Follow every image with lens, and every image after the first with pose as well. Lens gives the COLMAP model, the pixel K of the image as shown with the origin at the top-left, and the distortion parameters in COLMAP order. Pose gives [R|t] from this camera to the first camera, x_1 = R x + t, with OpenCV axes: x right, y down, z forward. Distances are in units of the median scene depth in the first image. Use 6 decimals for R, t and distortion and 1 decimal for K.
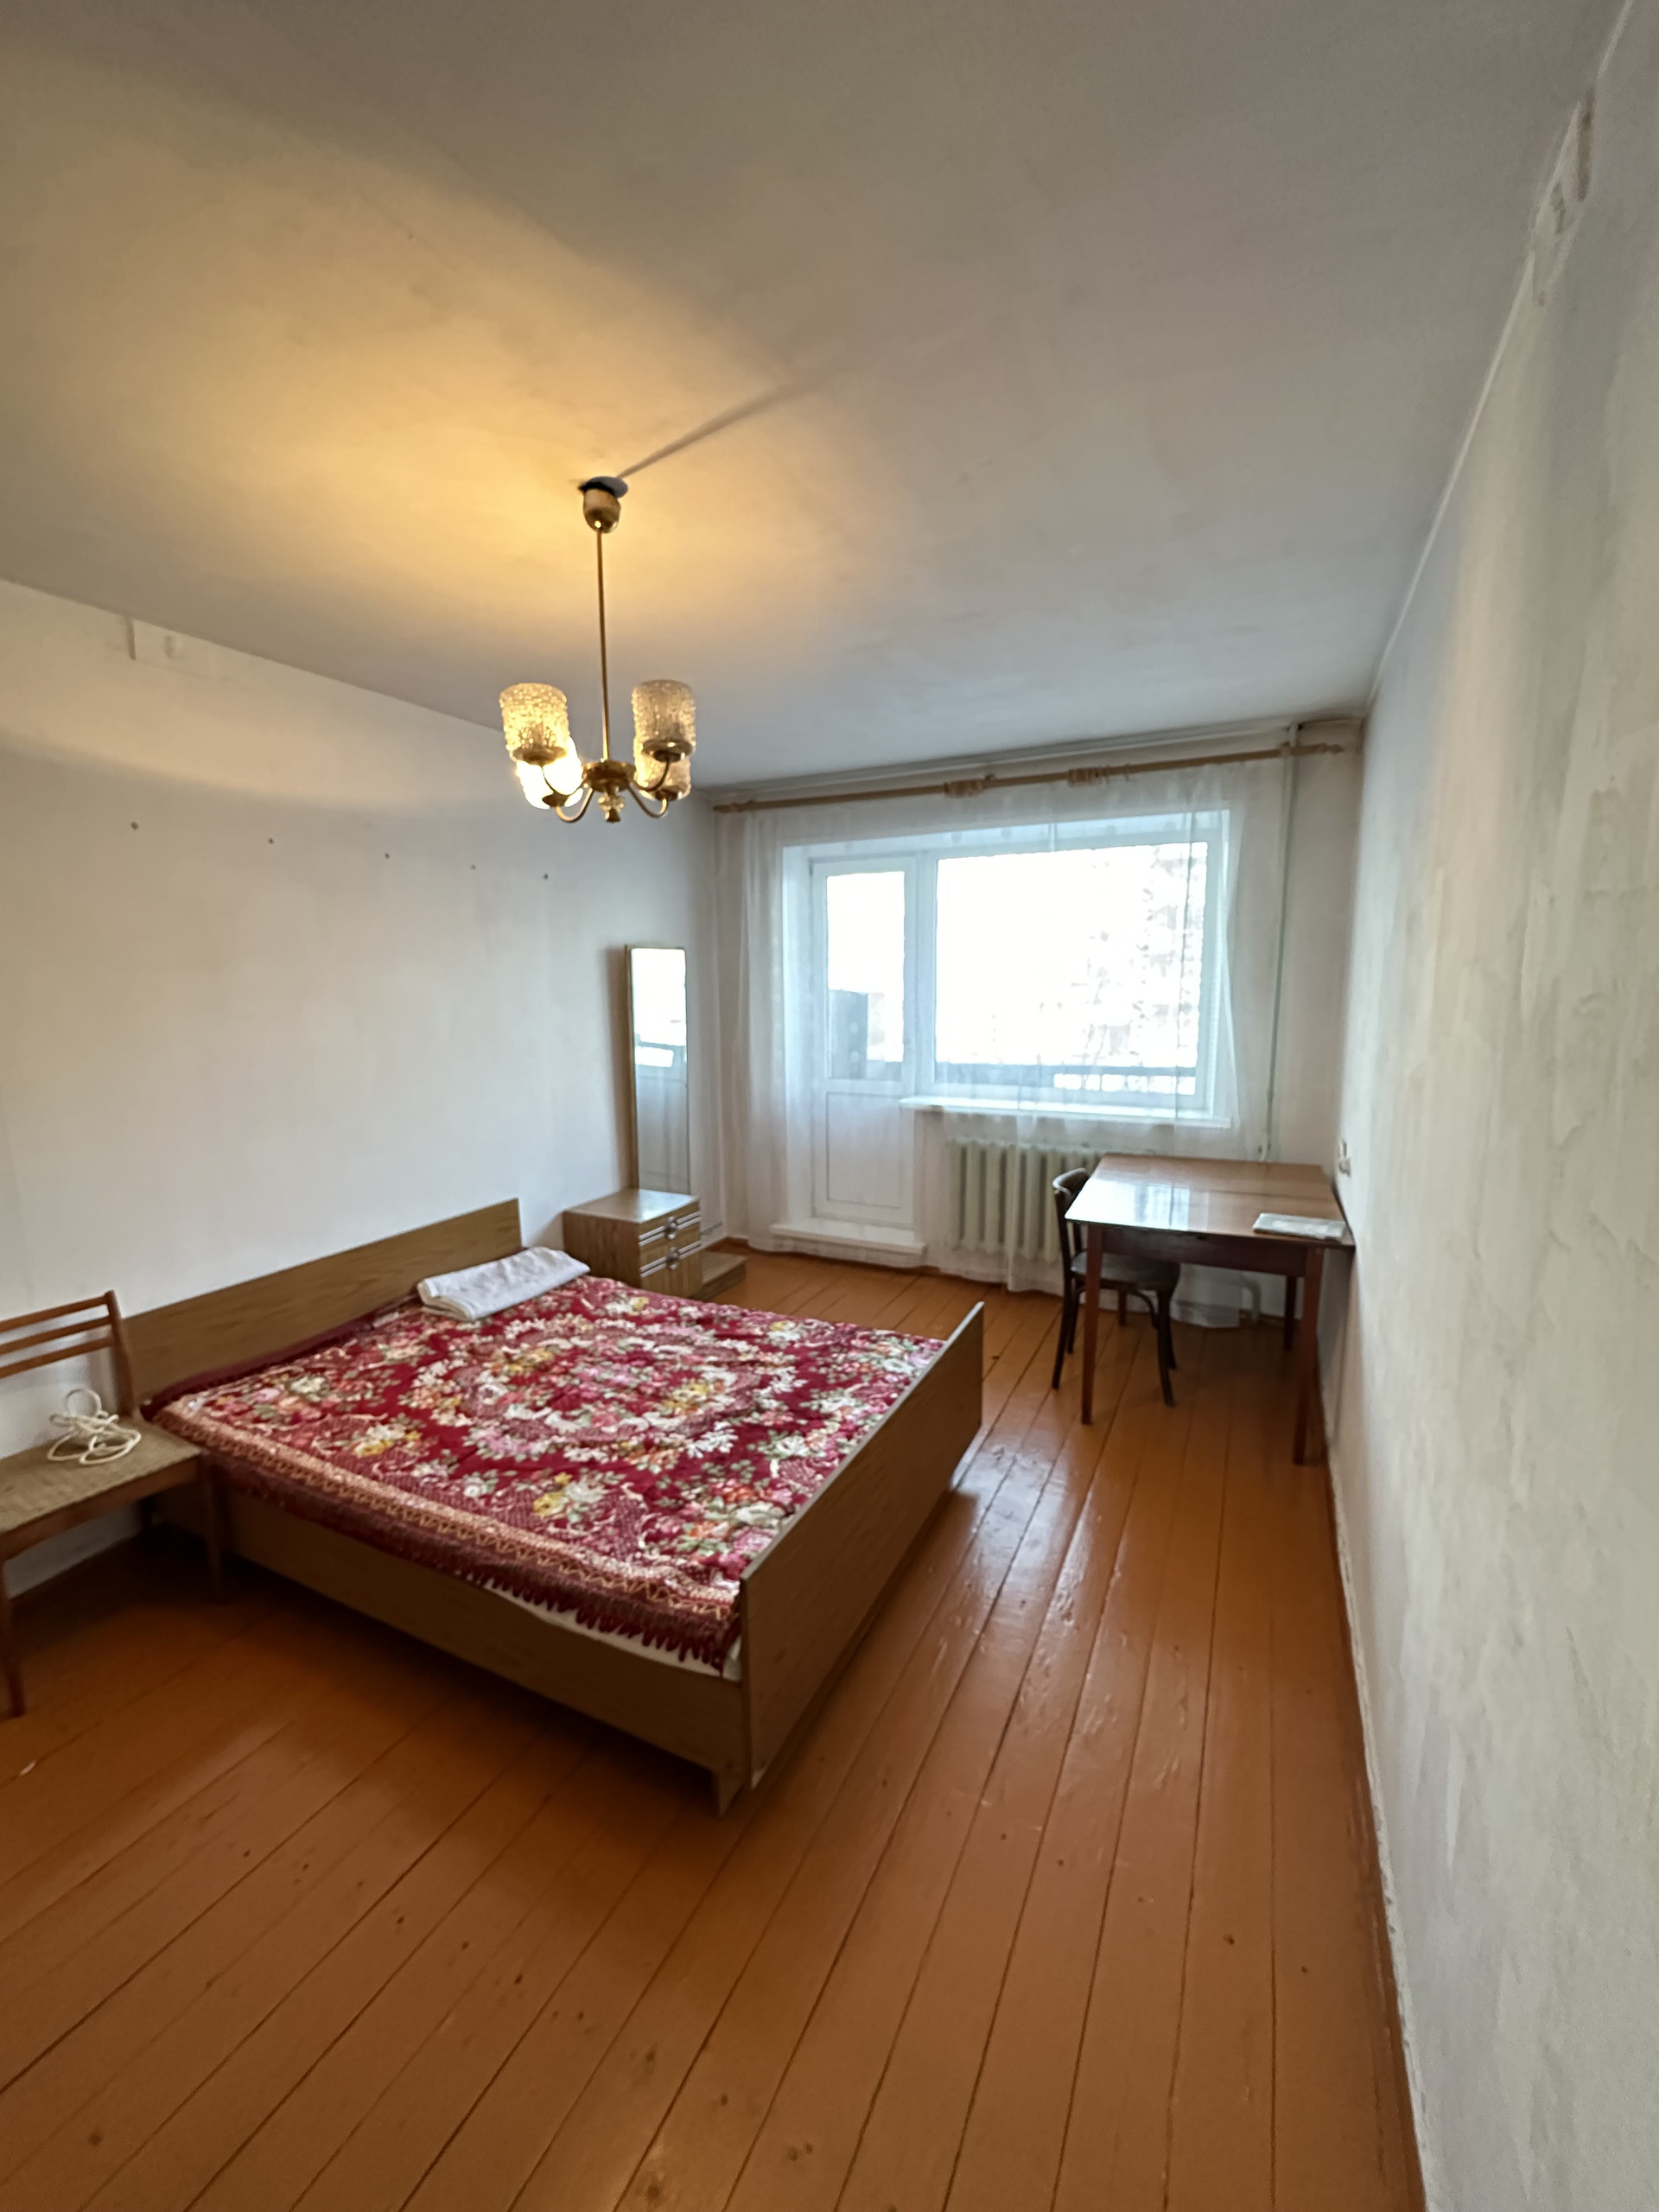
lens RADIAL K [[885.0, 0, 822.0], [0, 885.0, 1104.0], [0, 0, 1]] dist [-0.001508, -0.000083]
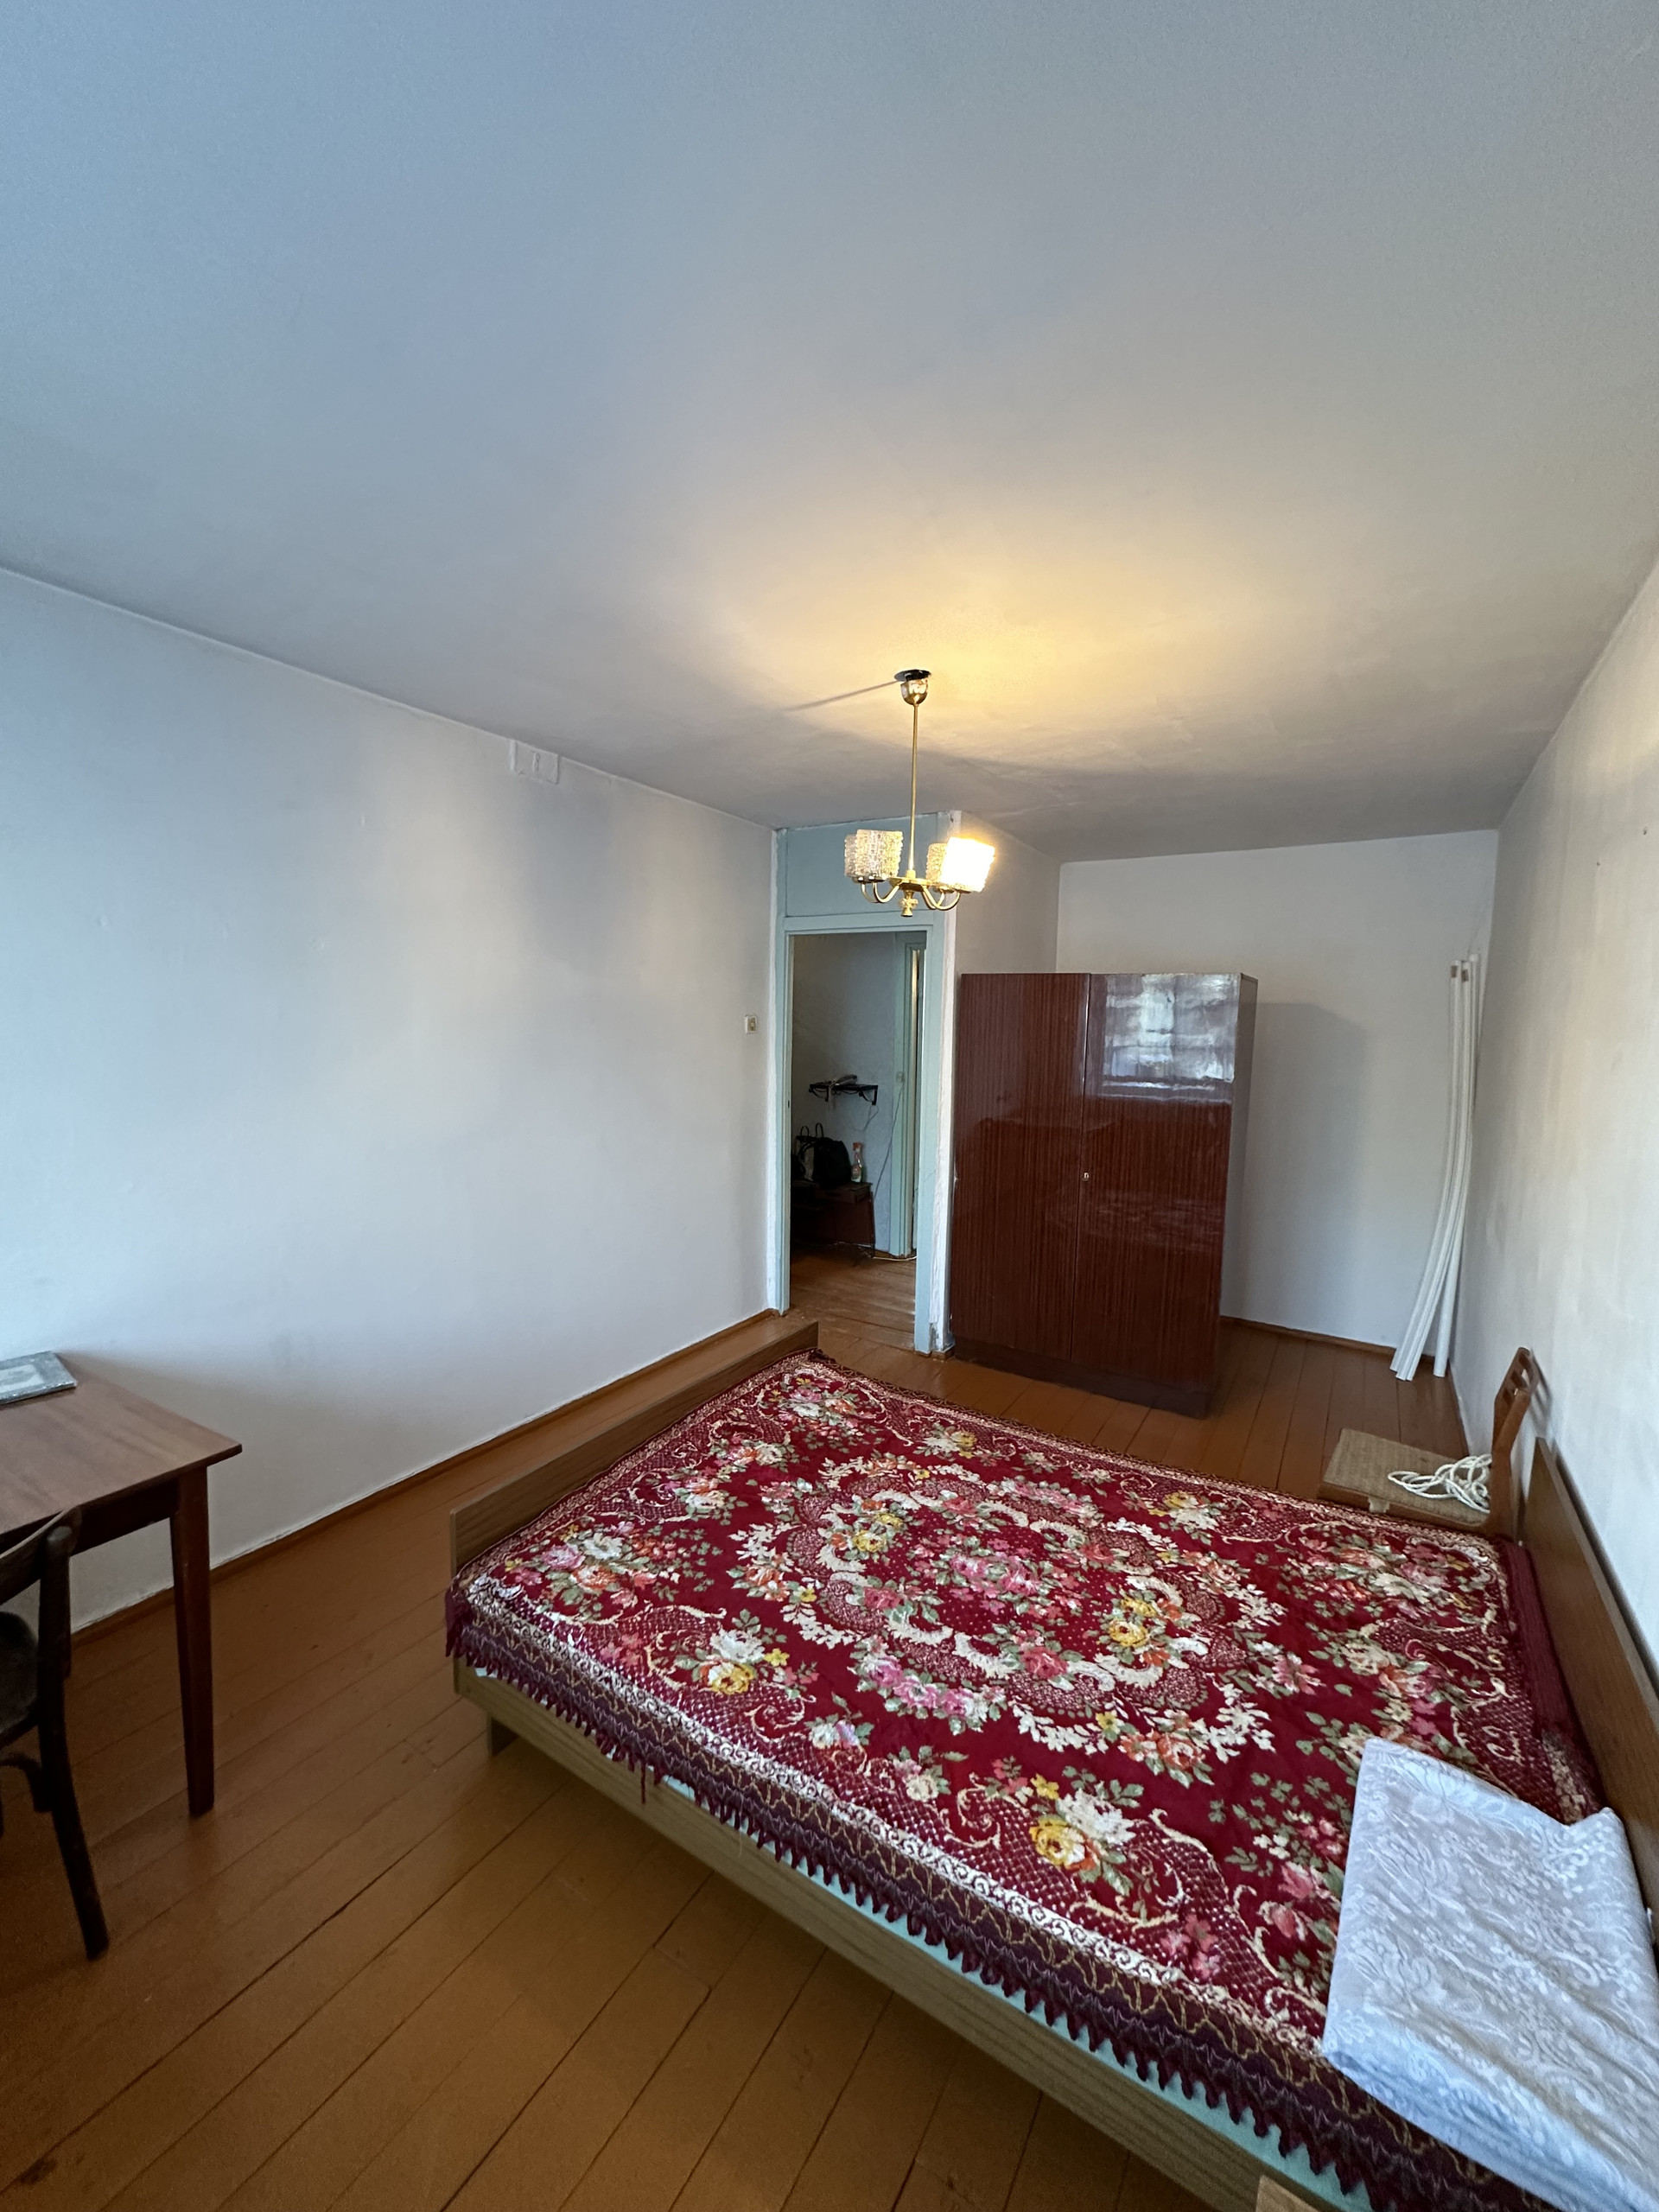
lens RADIAL K [[885.0, 0, 828.3], [0, 885.0, 1105.6], [0, 0, 1]] dist [-0.001508, -0.000083]
pose [[-0.996025, -0.017528, 0.087327, -0.167313], [0.004078, 0.970444, 0.241292, -0.251884], [-0.088976, 0.240689, -0.966516, 1.663283]]
